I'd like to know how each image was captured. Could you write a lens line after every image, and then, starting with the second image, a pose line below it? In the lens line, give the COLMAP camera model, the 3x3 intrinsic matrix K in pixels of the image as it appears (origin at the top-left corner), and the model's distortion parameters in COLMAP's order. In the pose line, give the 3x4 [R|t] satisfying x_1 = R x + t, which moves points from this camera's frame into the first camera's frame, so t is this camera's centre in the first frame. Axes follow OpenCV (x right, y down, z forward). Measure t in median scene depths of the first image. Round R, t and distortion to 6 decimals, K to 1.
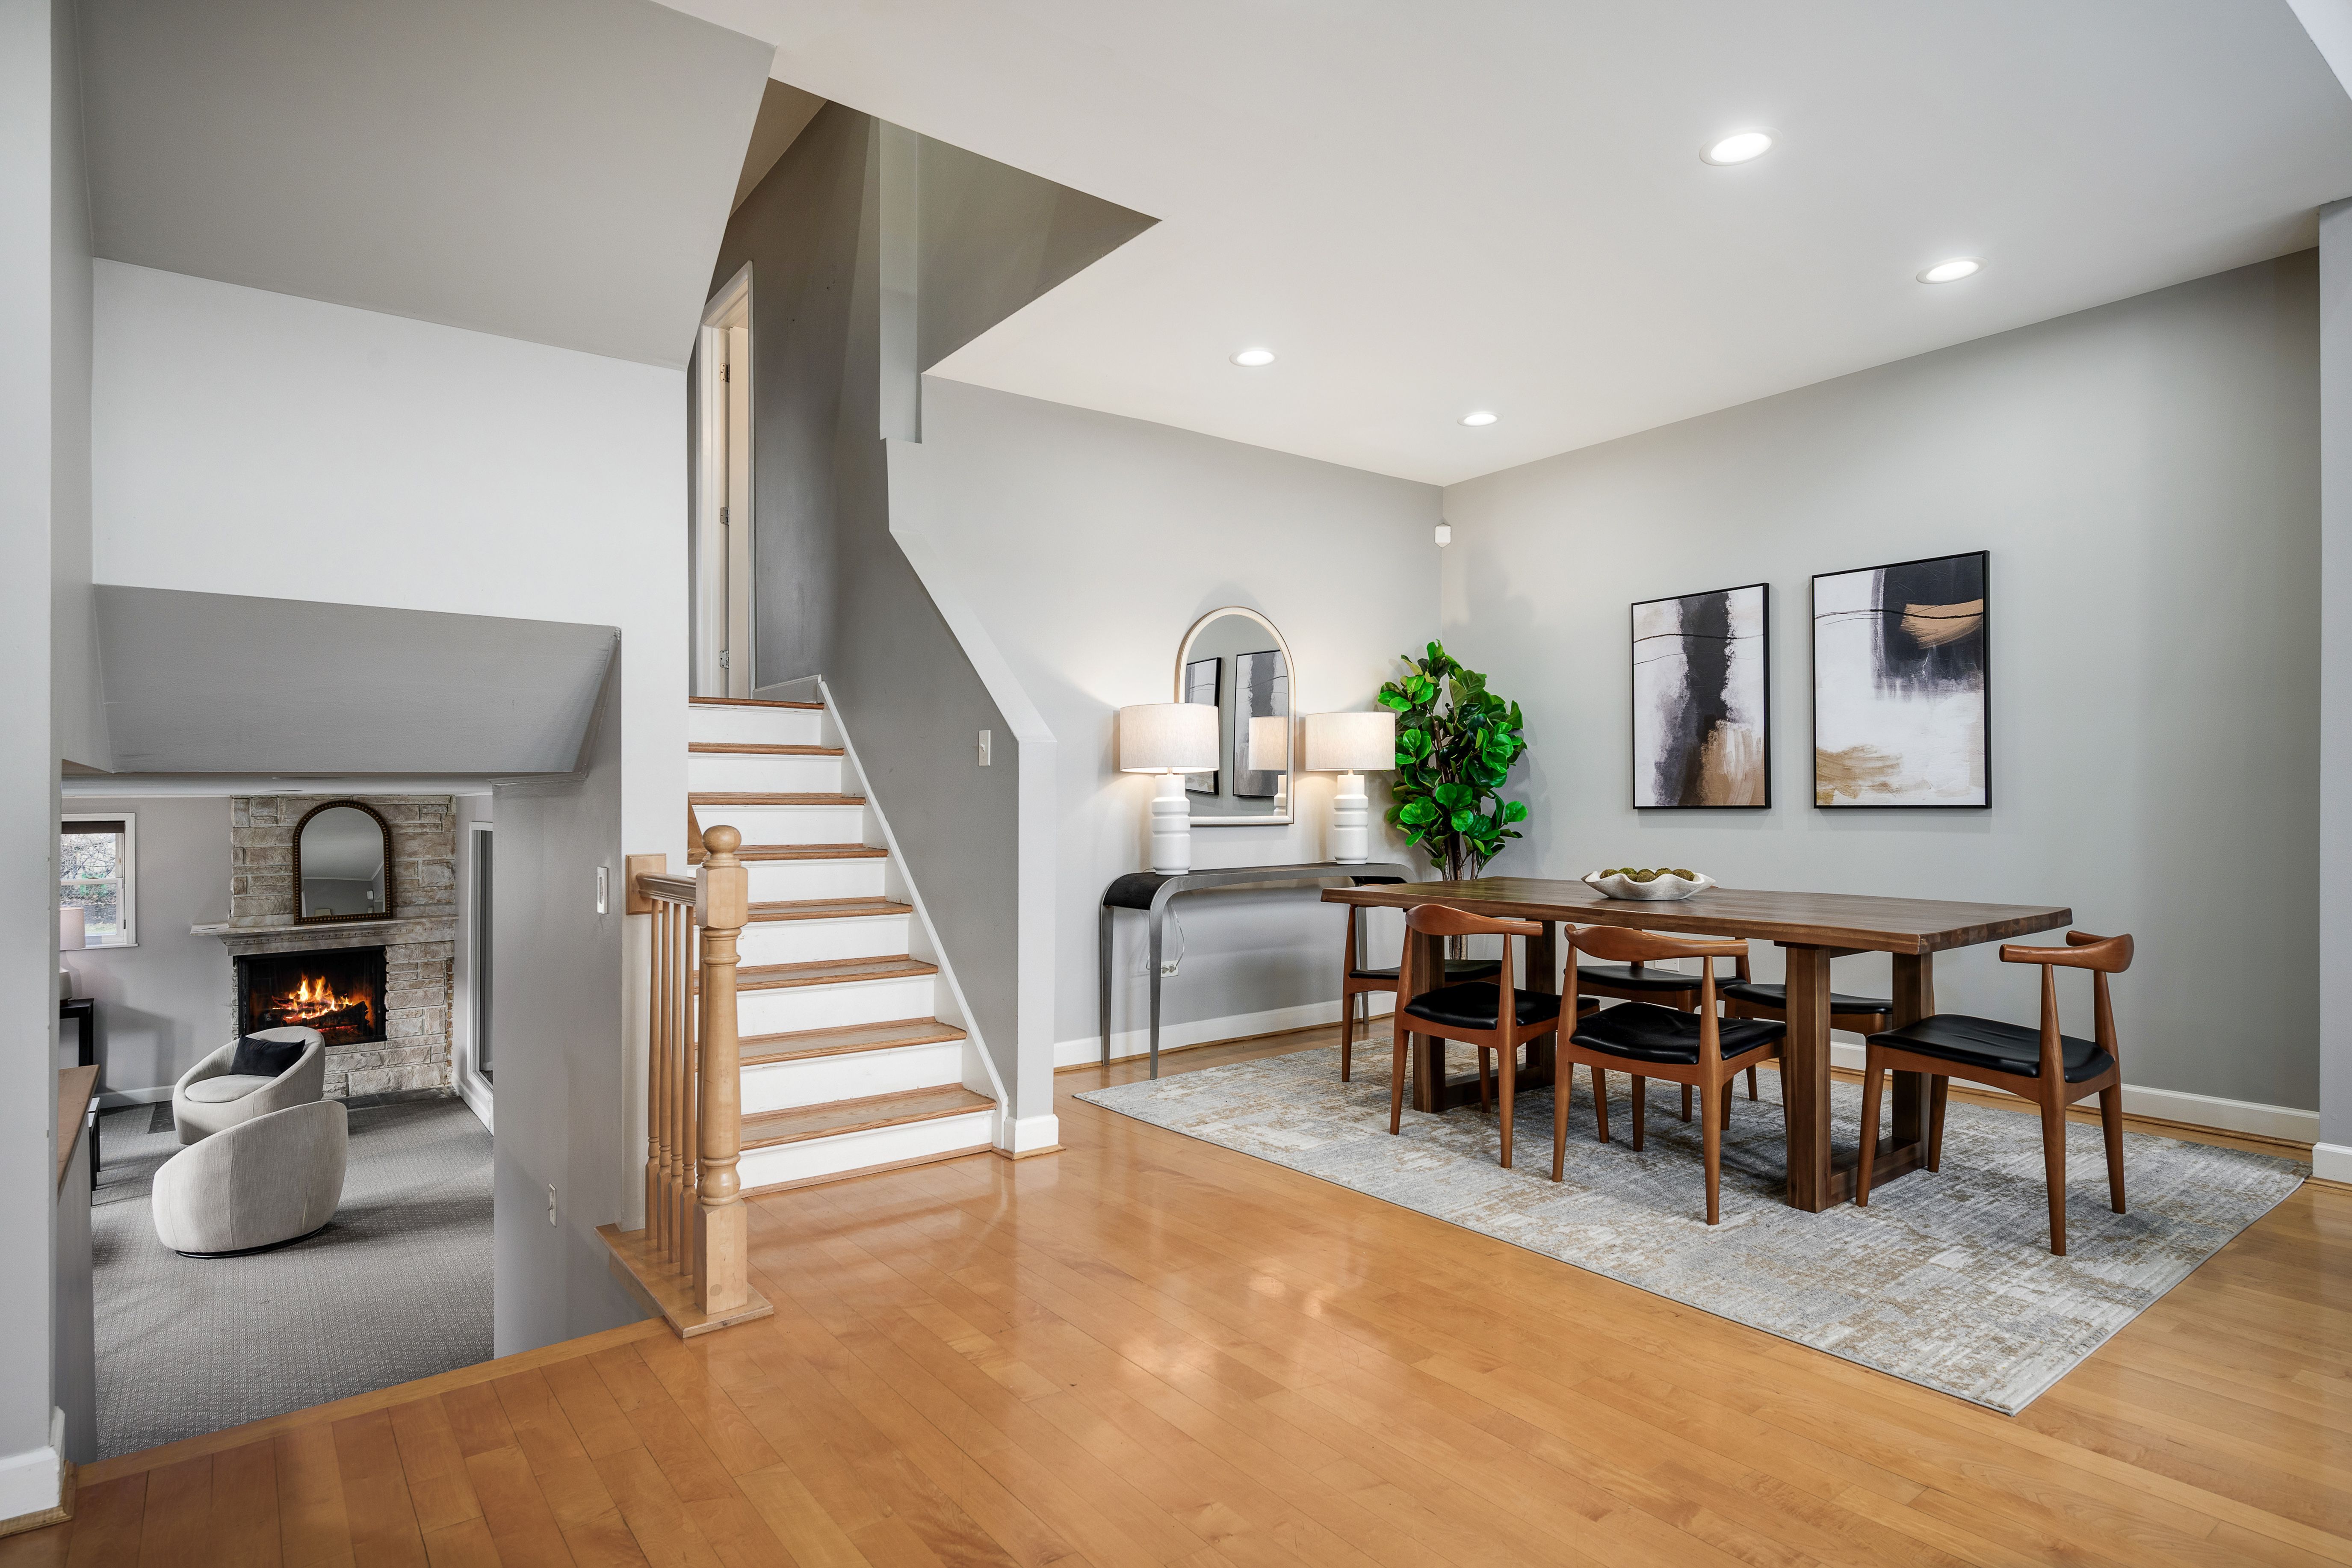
lens RADIAL K [[1257.3, 0, 1172.5], [0, 1257.3, 783.3], [0, 0, 1]] dist [-0.001599, 0.001521]
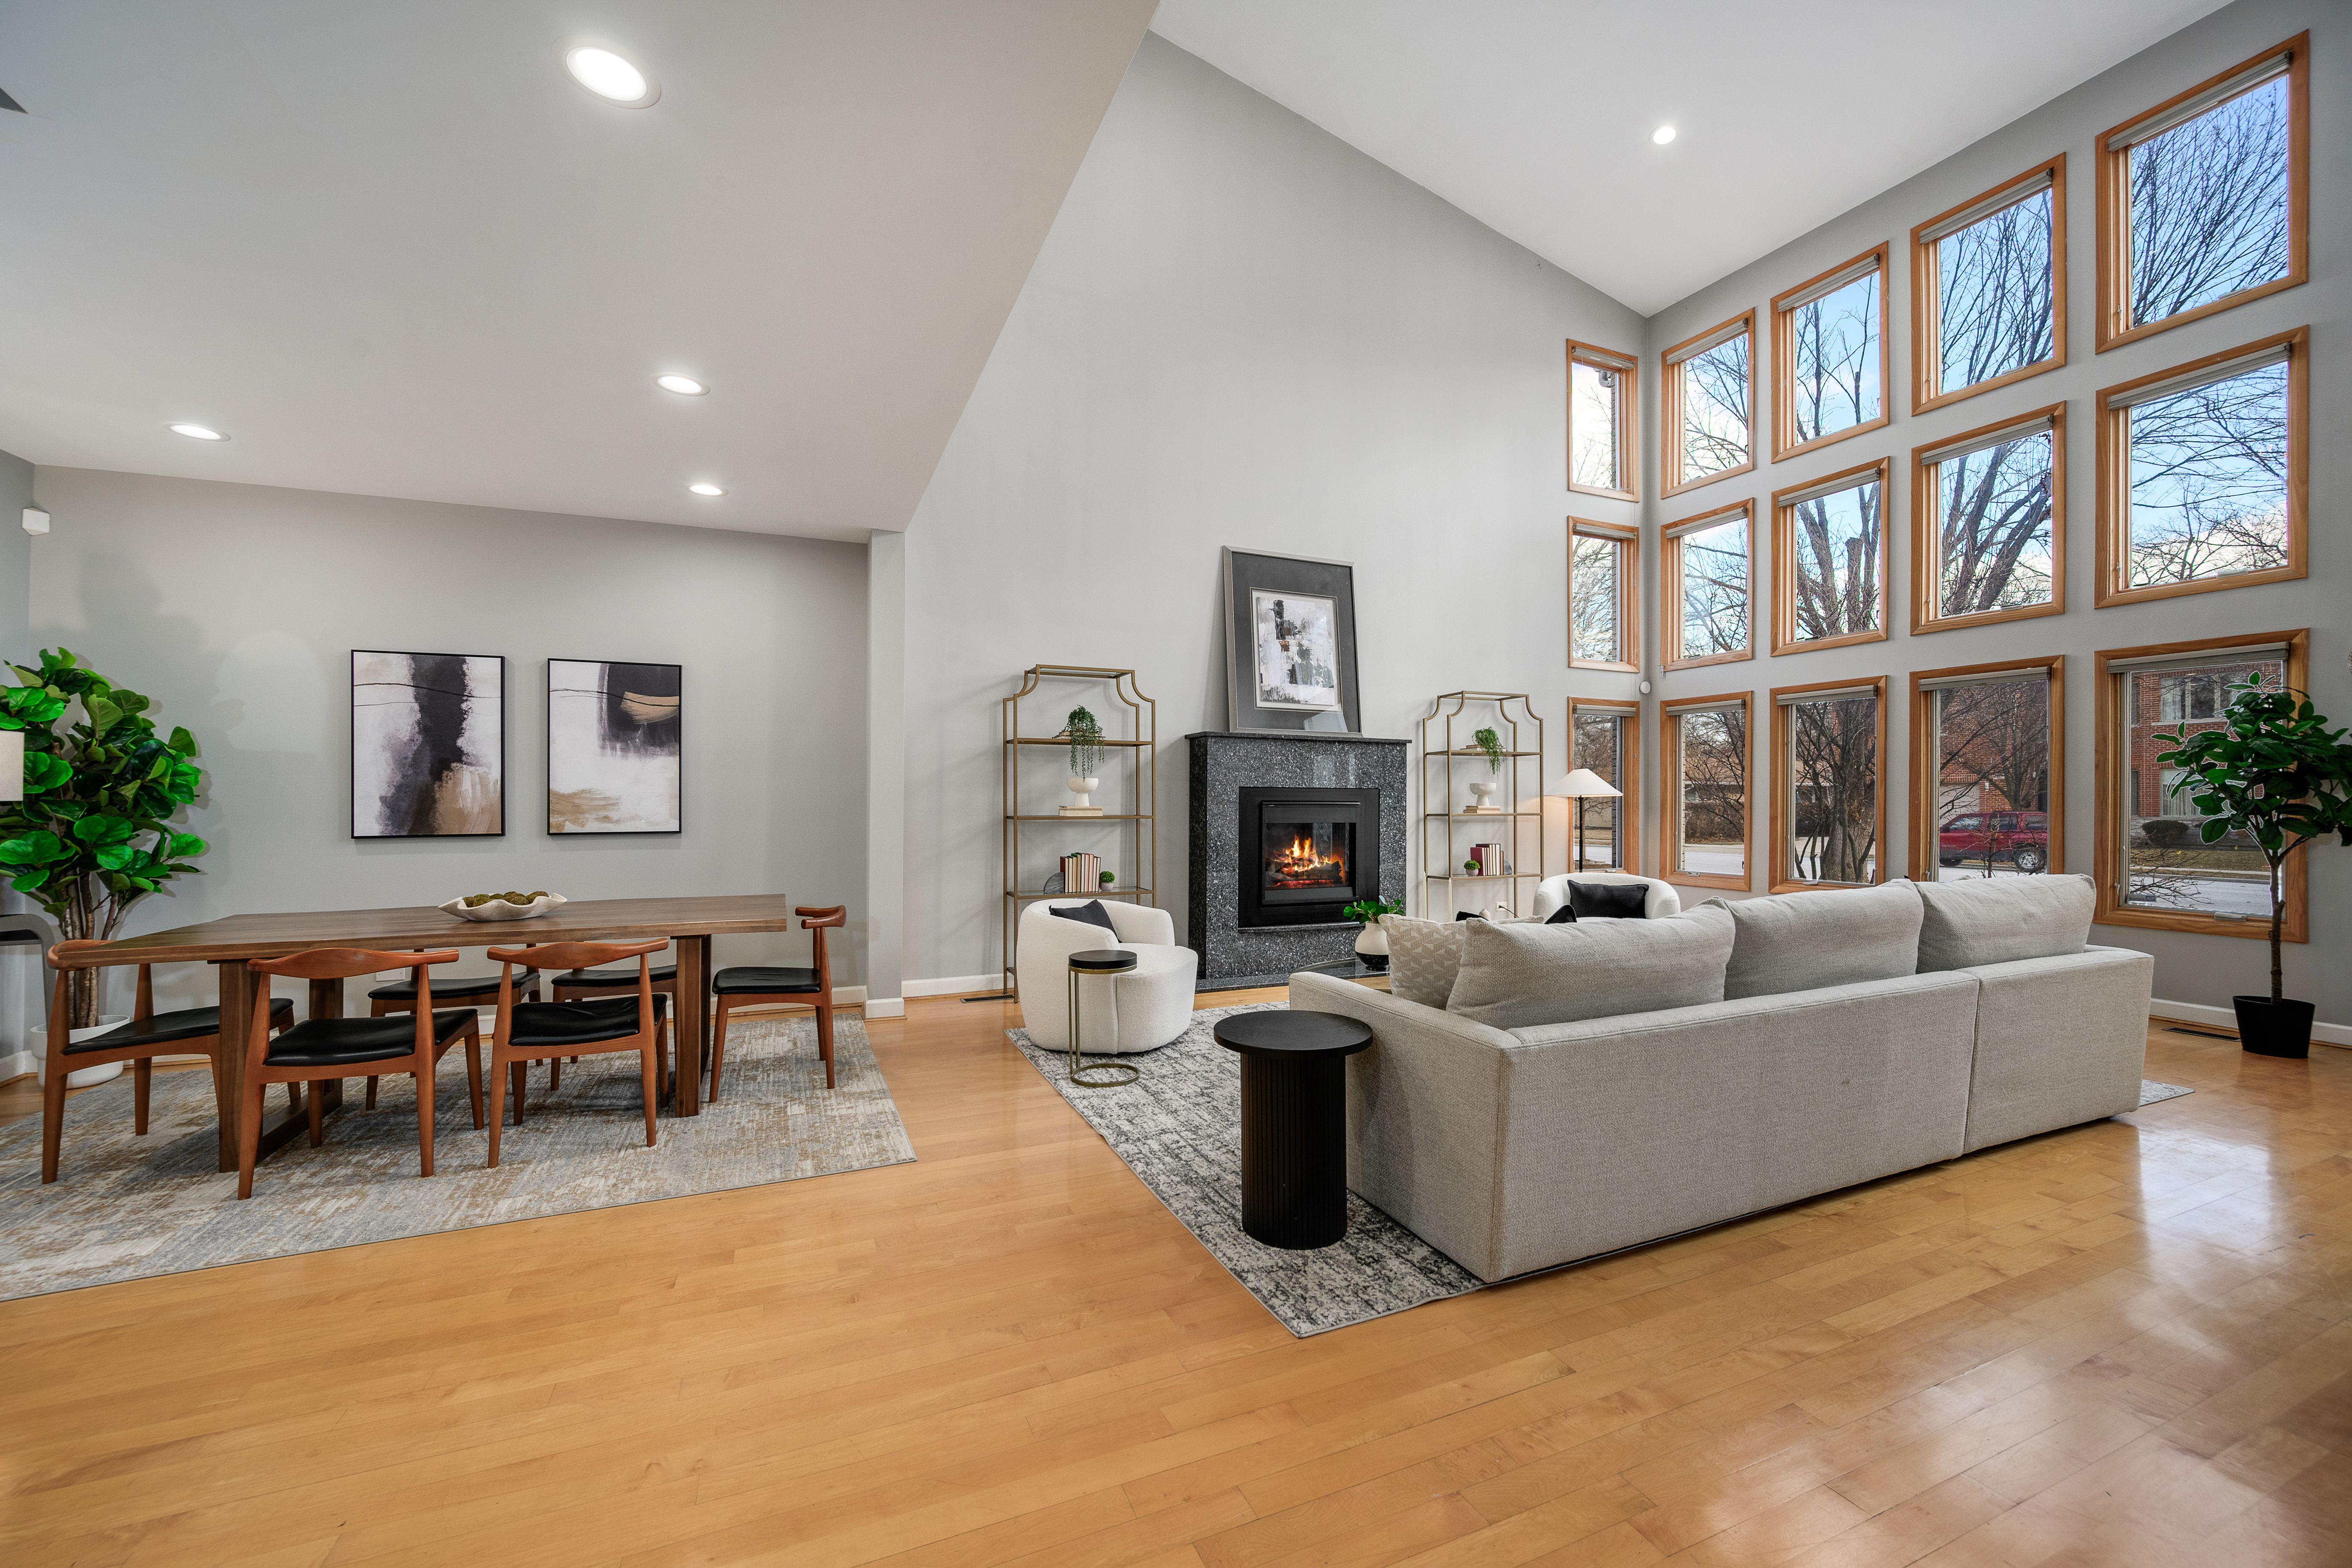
lens RADIAL K [[936.1, 0, 1186.6], [0, 936.1, 796.1], [0, 0, 1]] dist [0.007995, -0.000513]
pose [[0.230933, 0.007333, 0.972942, -0.310788], [-0.016042, 0.999864, -0.003728, -0.029736], [-0.972837, -0.014747, 0.231019, 0.127536]]
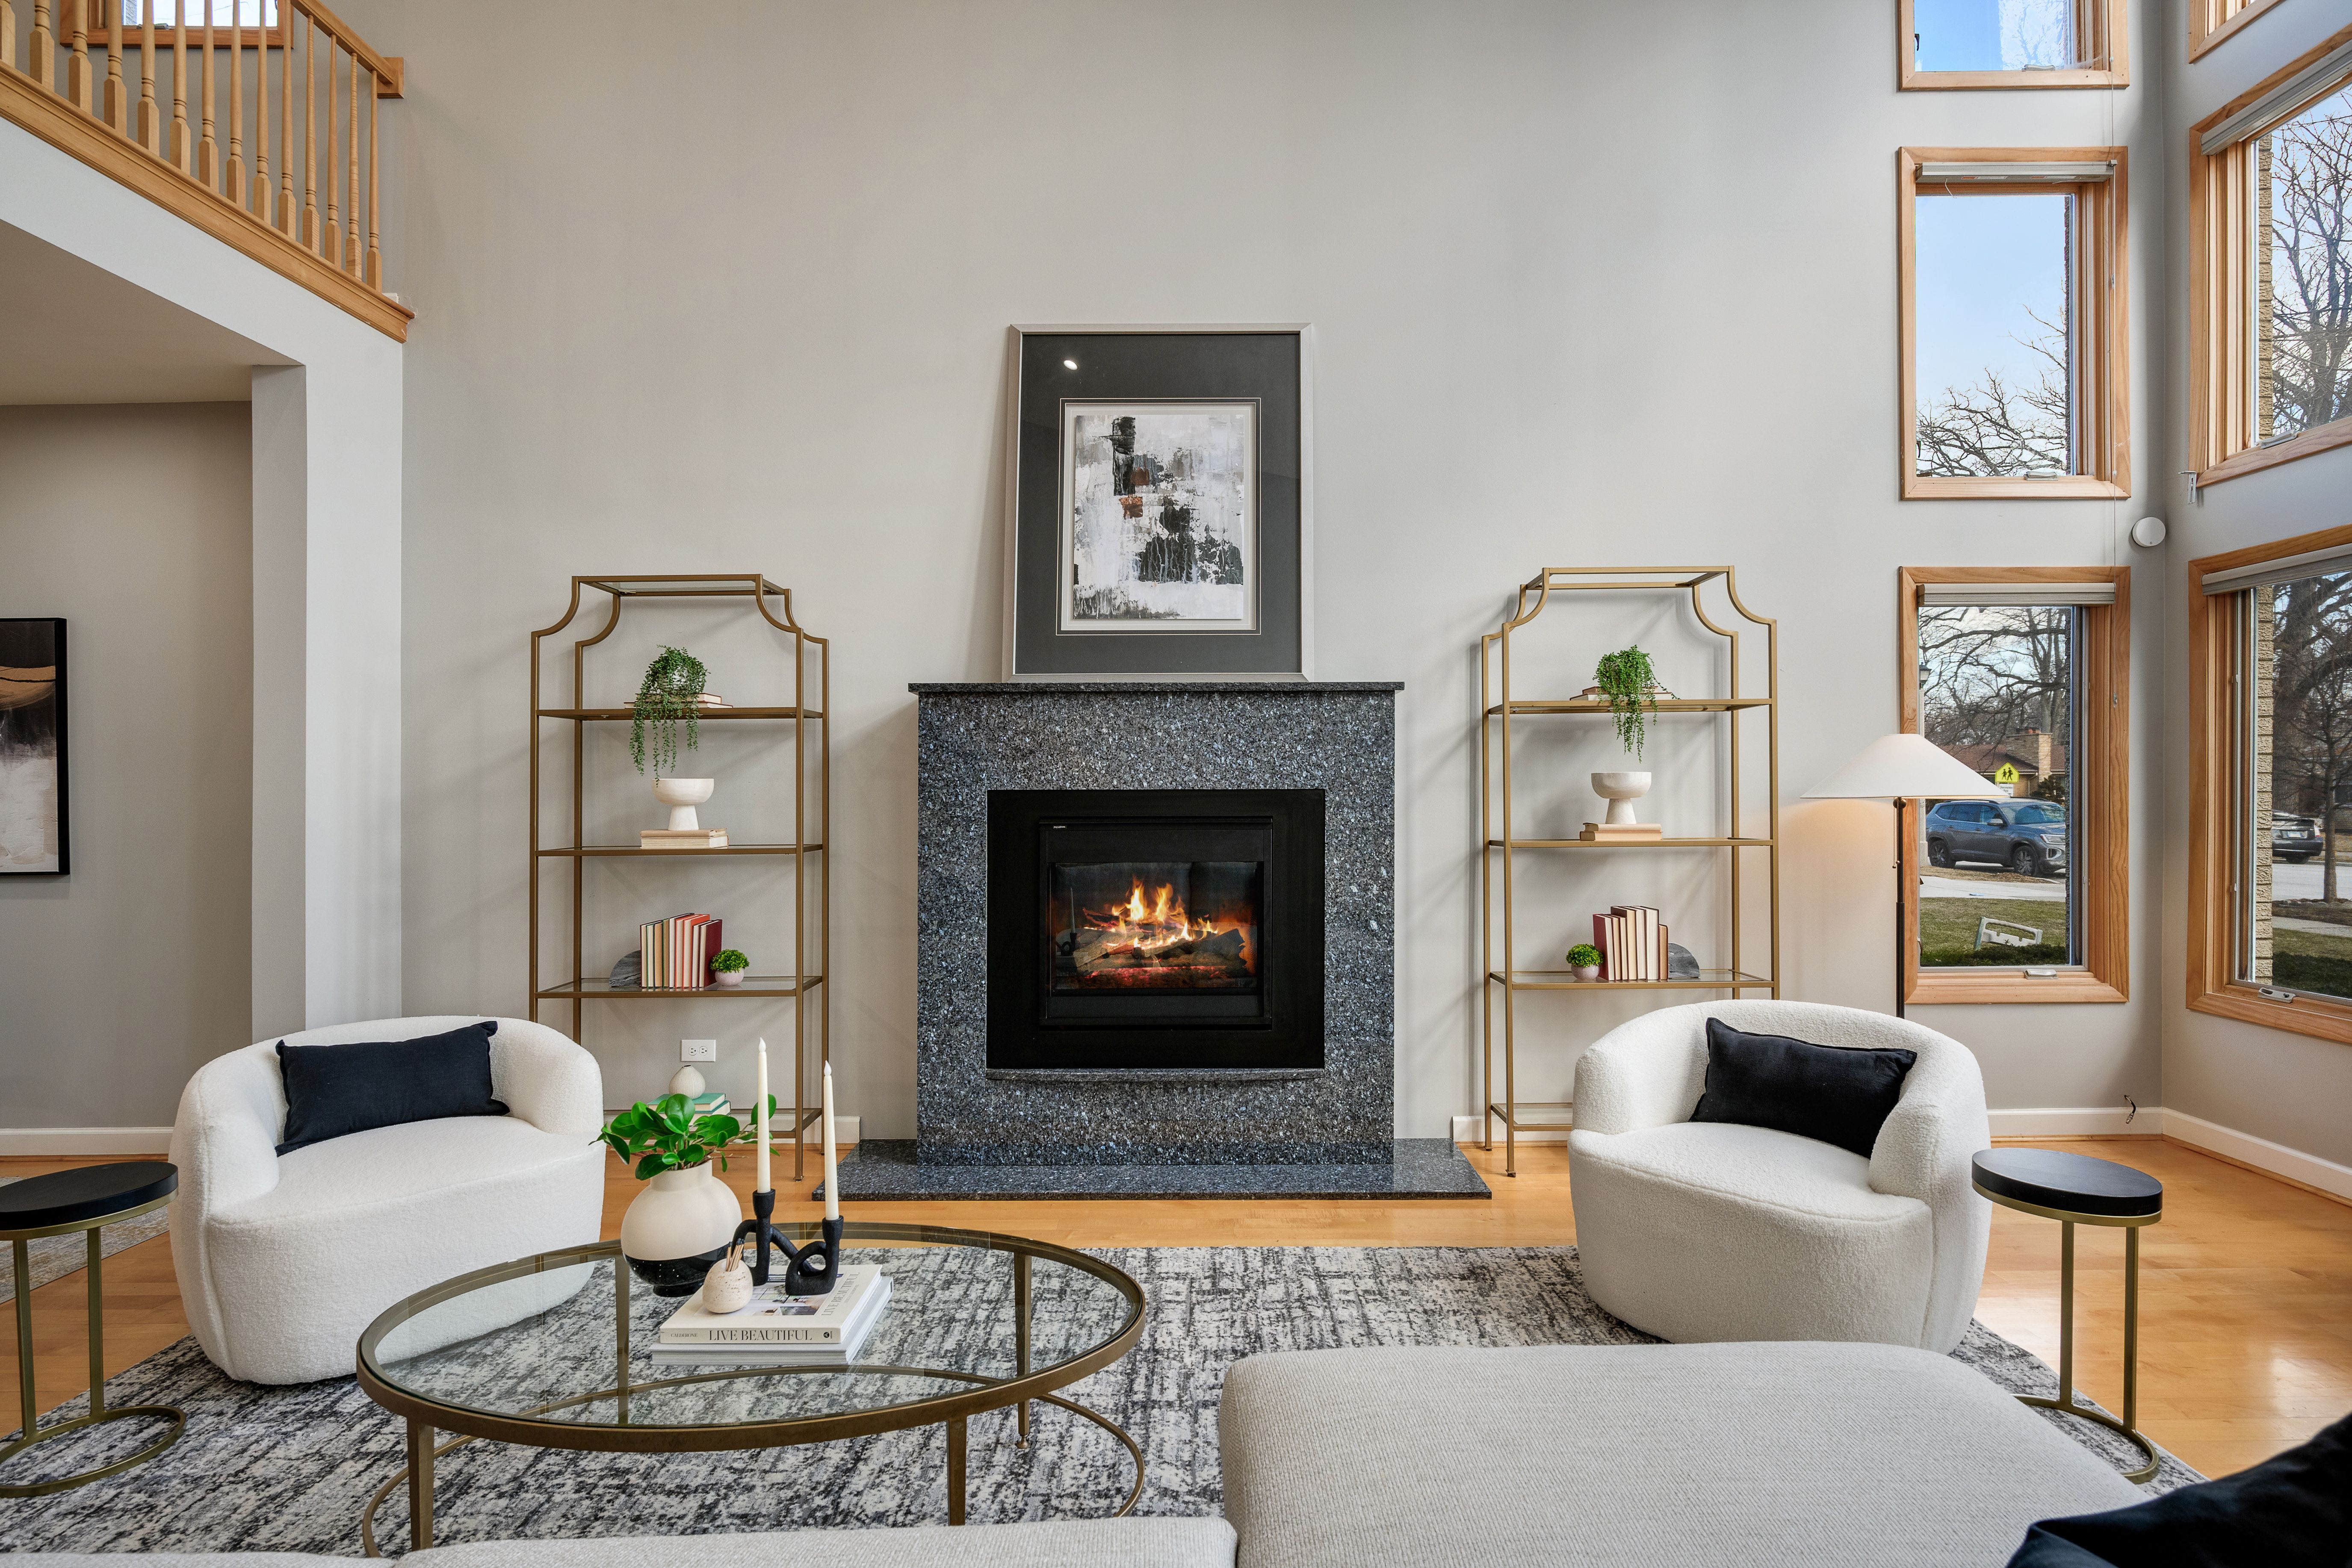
lens RADIAL K [[1257.3, 0, 1216.5], [0, 1257.3, 791.7], [0, 0, 1]] dist [-0.001599, 0.001521]
pose [[0.612220, -0.001036, 0.790687, 0.402851], [-0.005401, 0.999970, 0.005492, -0.054705], [-0.790669, -0.007633, 0.612196, -0.333674]]
